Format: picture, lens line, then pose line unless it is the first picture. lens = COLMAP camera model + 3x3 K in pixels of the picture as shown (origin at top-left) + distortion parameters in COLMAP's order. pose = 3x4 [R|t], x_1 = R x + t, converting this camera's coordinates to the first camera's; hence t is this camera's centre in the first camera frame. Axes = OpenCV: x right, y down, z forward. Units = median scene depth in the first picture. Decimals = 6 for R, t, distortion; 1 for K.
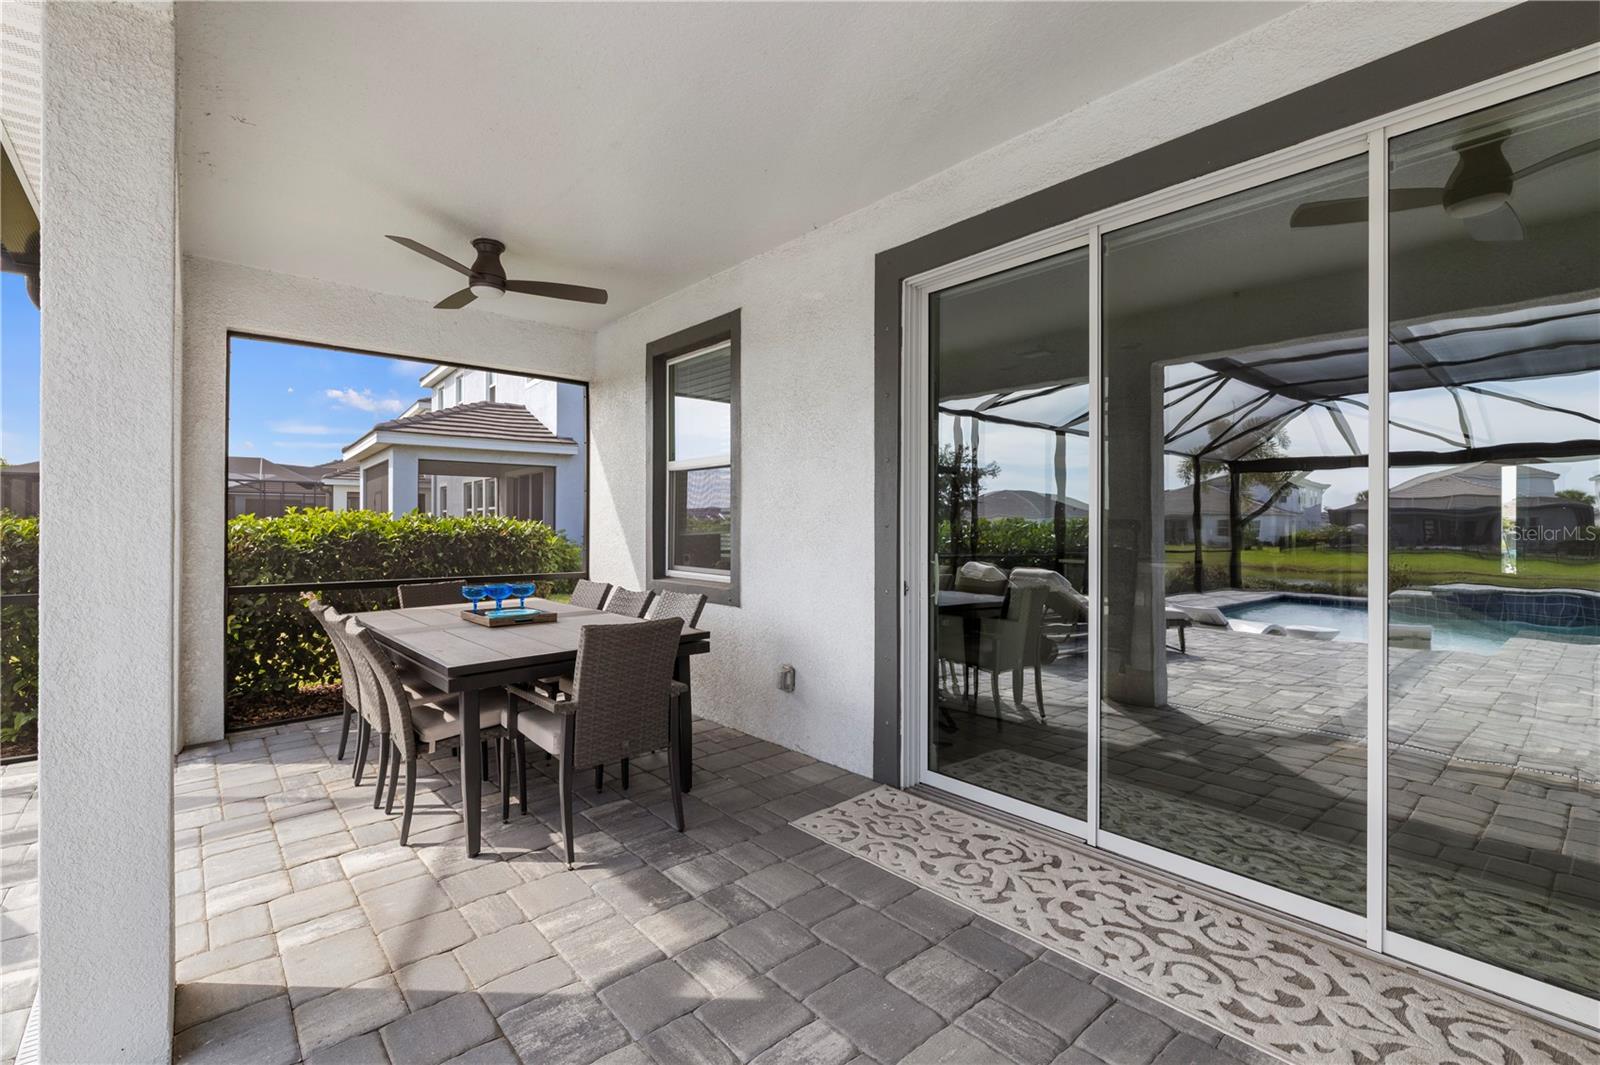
lens RADIAL K [[725.4, 0, 798.0], [0, 725.4, 517.9], [0, 0, 1]] dist [-0.004266, 0.002154]
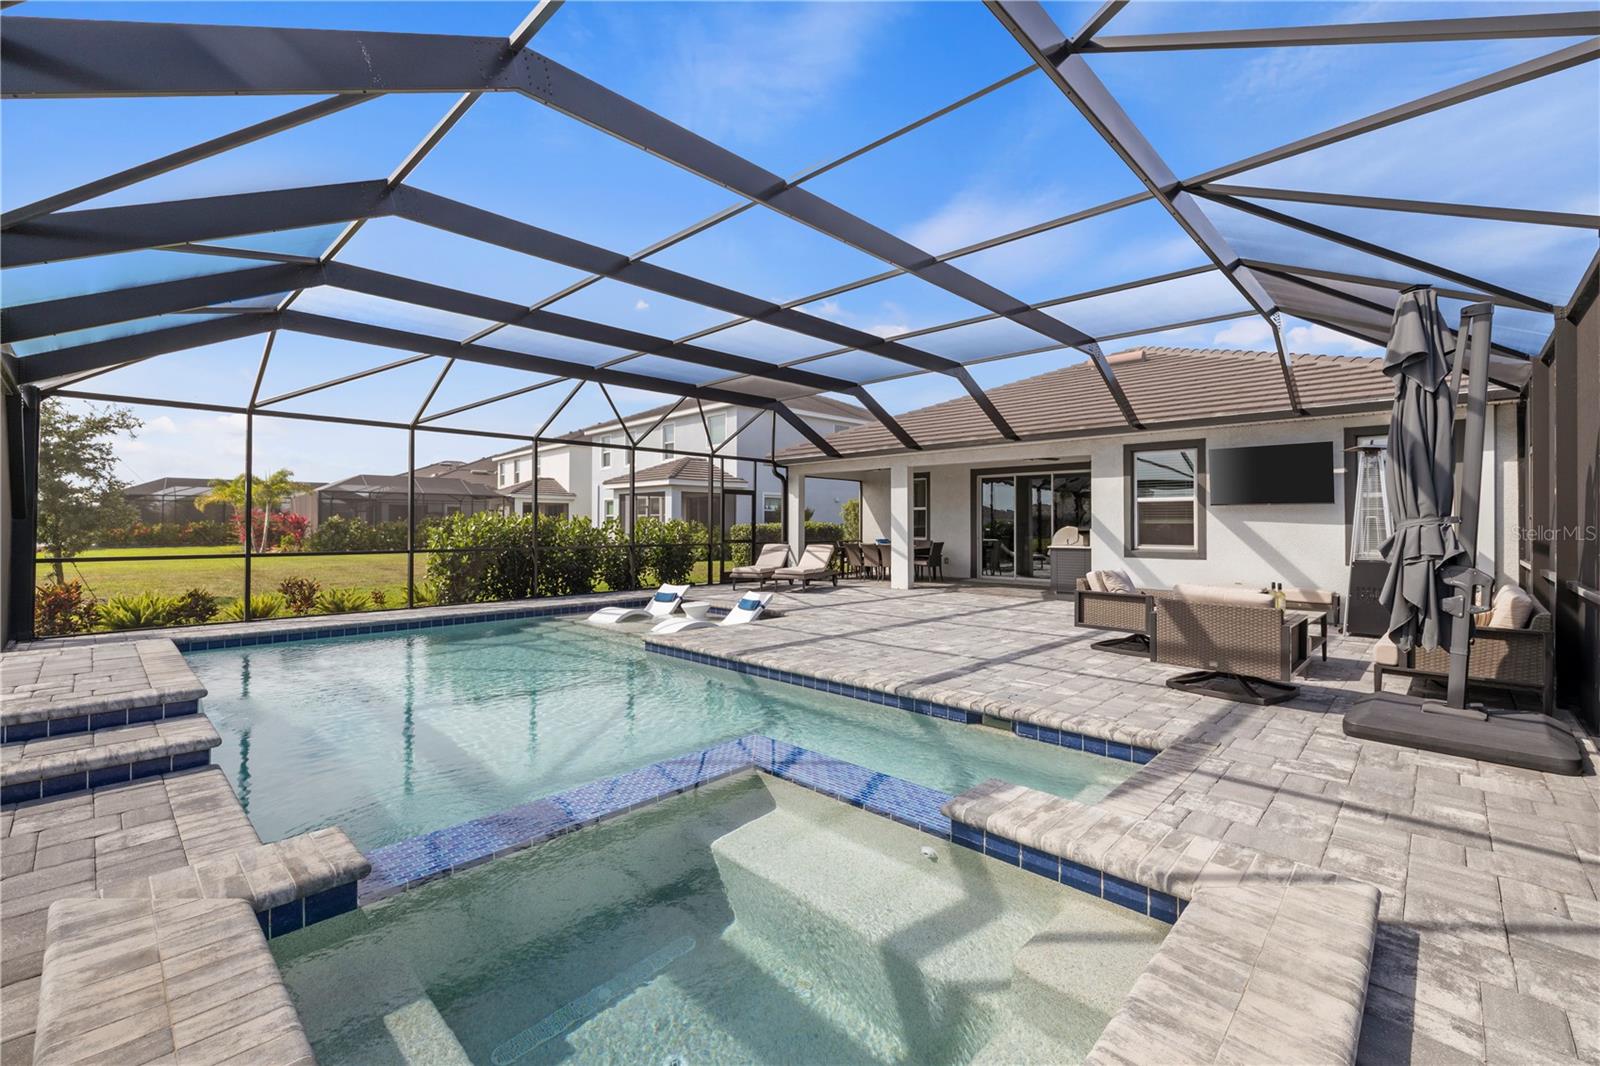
lens RADIAL K [[670.6, 0, 802.0], [0, 670.6, 526.5], [0, 0, 1]] dist [-0.000260, 0.000867]
pose [[0.995035, -0.002253, 0.099504, -1.264286], [0.000657, 0.999871, 0.016060, -0.046003], [-0.099527, -0.015915, 0.994908, -2.912104]]
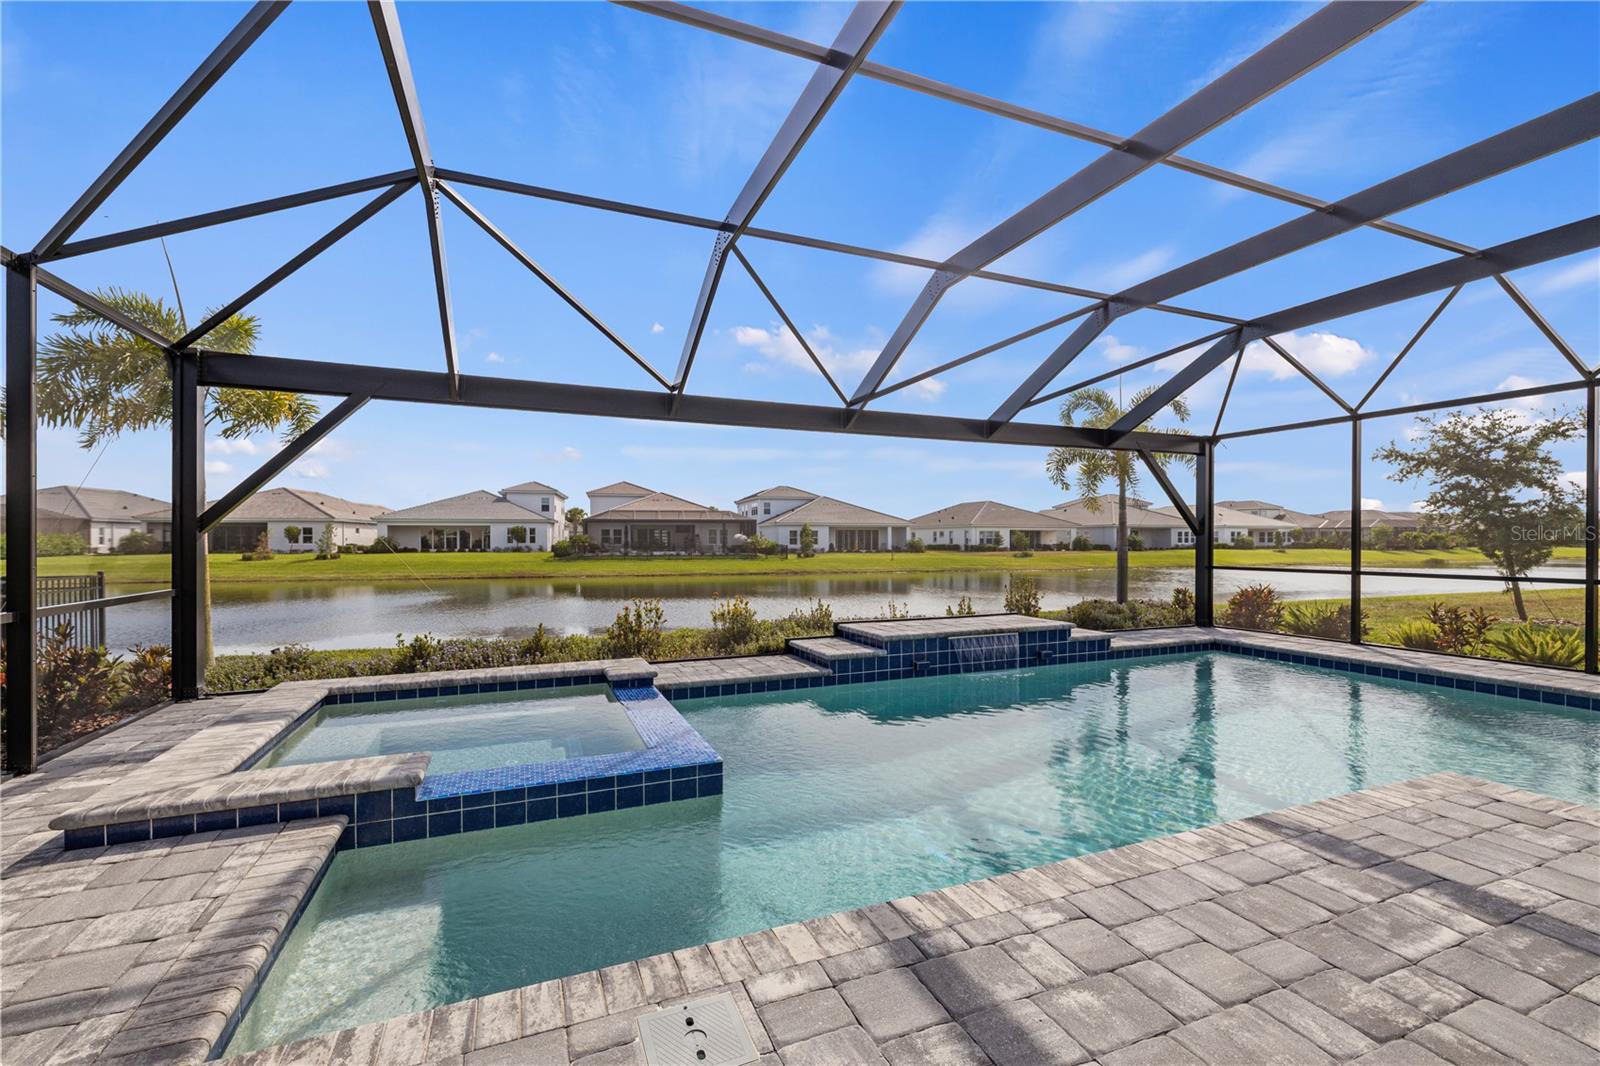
lens RADIAL K [[670.6, 0, 796.2], [0, 670.6, 543.6], [0, 0, 1]] dist [-0.000260, 0.000867]
pose [[-0.318534, 0.002408, -0.947908, -0.386154], [0.013061, 0.999913, -0.001848, -0.025105], [0.947821, -0.012970, -0.318538, -1.540851]]
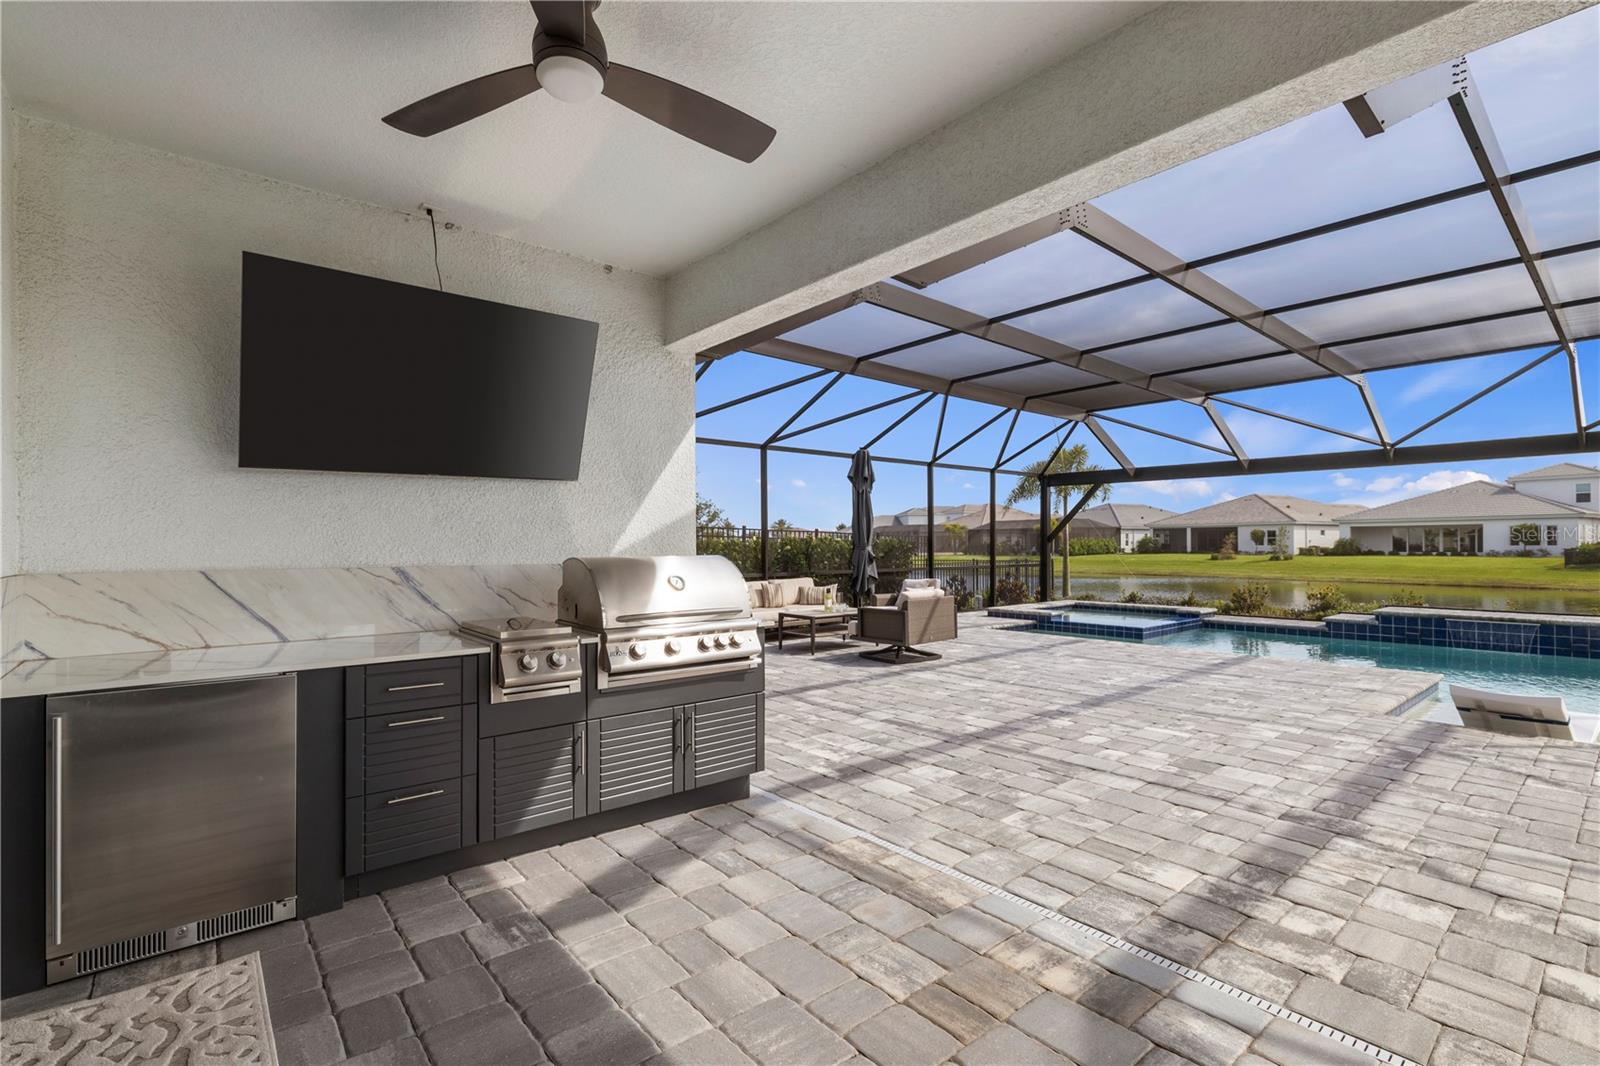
lens RADIAL K [[725.4, 0, 795.4], [0, 725.4, 539.8], [0, 0, 1]] dist [-0.004266, 0.002154]
pose [[-0.999948, 0.001215, 0.010139, 0.029762], [0.001013, 0.999801, -0.019937, -0.001684], [-0.010161, -0.019926, -0.999750, 0.778634]]
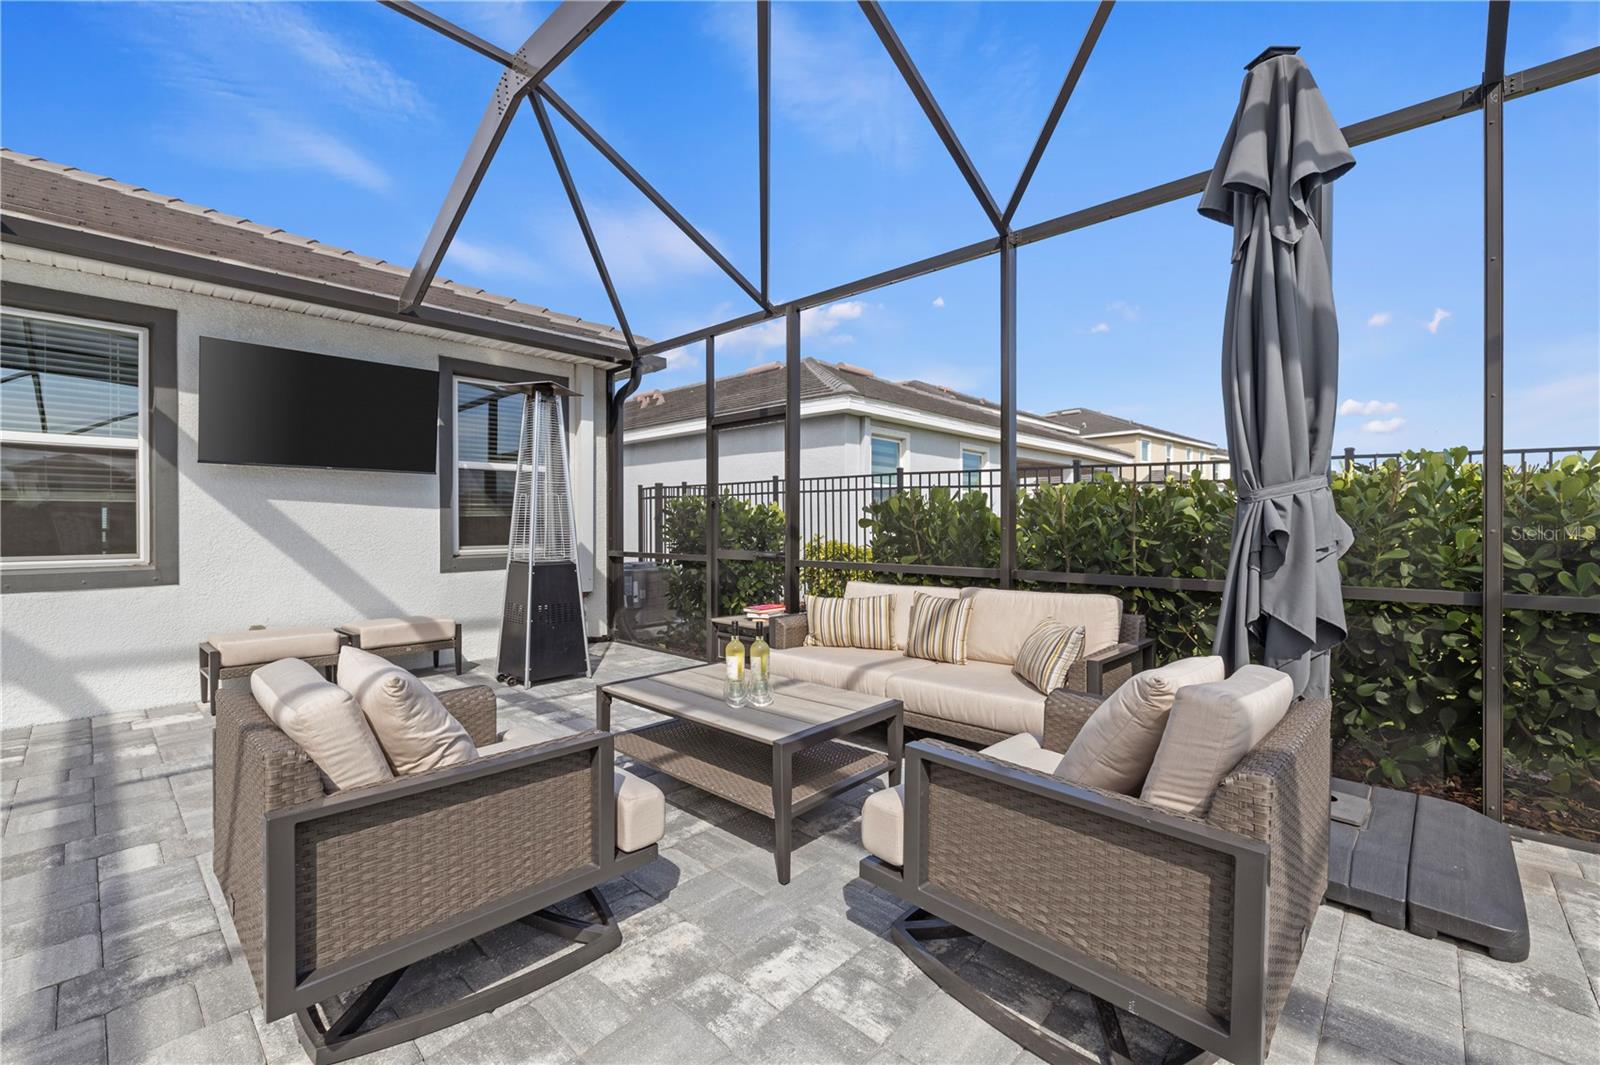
lens RADIAL K [[670.6, 0, 805.2], [0, 670.6, 522.5], [0, 0, 1]] dist [-0.000260, 0.000867]
pose [[-0.114435, -0.002975, 0.993426, -0.742123], [-0.013107, 0.999913, 0.001485, 0.000890], [-0.993344, -0.012851, -0.114464, -1.489362]]
